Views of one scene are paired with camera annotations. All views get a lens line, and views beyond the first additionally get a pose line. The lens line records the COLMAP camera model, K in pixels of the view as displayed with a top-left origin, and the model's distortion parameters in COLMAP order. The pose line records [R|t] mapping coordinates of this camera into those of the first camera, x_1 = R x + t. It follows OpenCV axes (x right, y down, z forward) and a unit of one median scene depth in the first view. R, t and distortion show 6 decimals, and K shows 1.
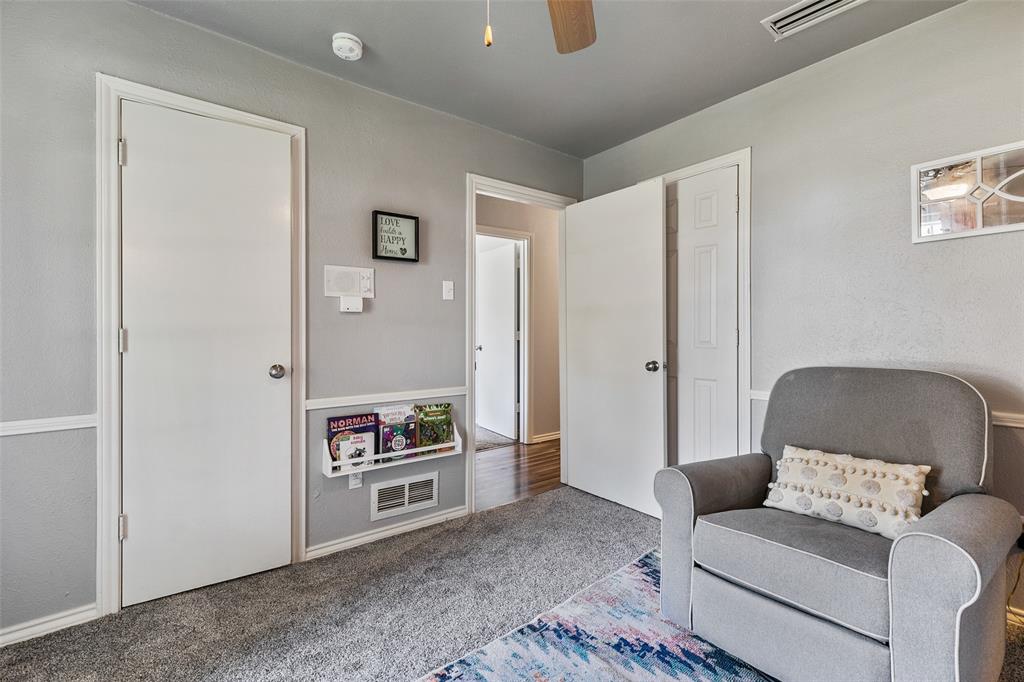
lens RADIAL K [[467.8, 0, 514.7], [0, 467.8, 334.2], [0, 0, 1]] dist [-0.005488, -0.000924]
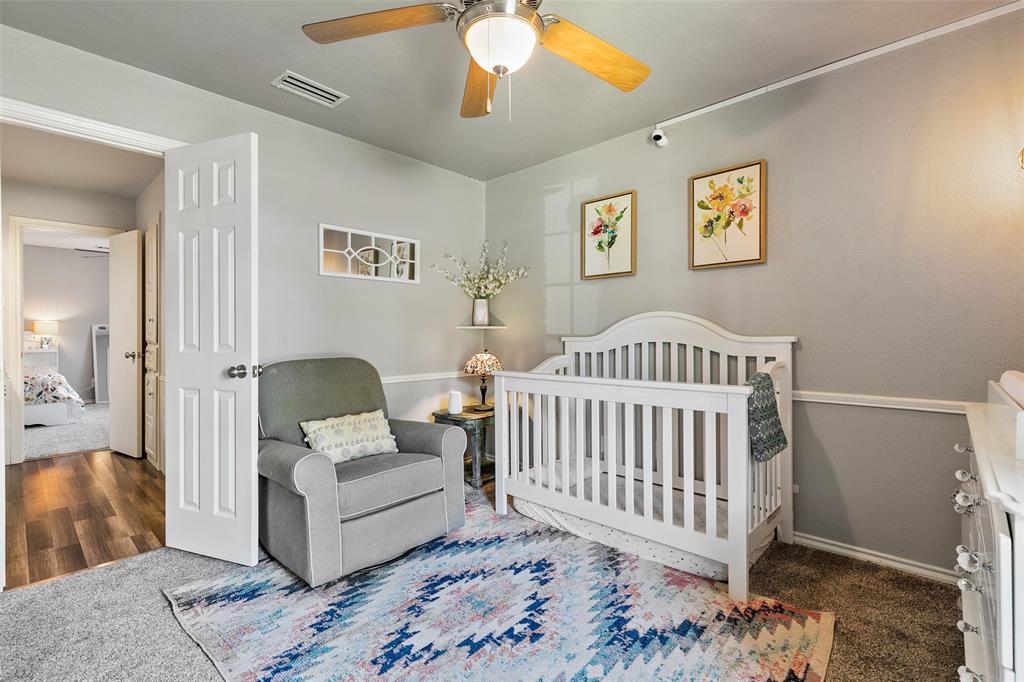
lens RADIAL K [[467.8, 0, 513.1], [0, 467.8, 333.5], [0, 0, 1]] dist [-0.005488, -0.000924]
pose [[-0.138804, -0.008722, 0.990281, -0.877895], [0.011653, 0.999878, 0.010440, -0.015383], [-0.990251, 0.012989, -0.138686, 0.687953]]
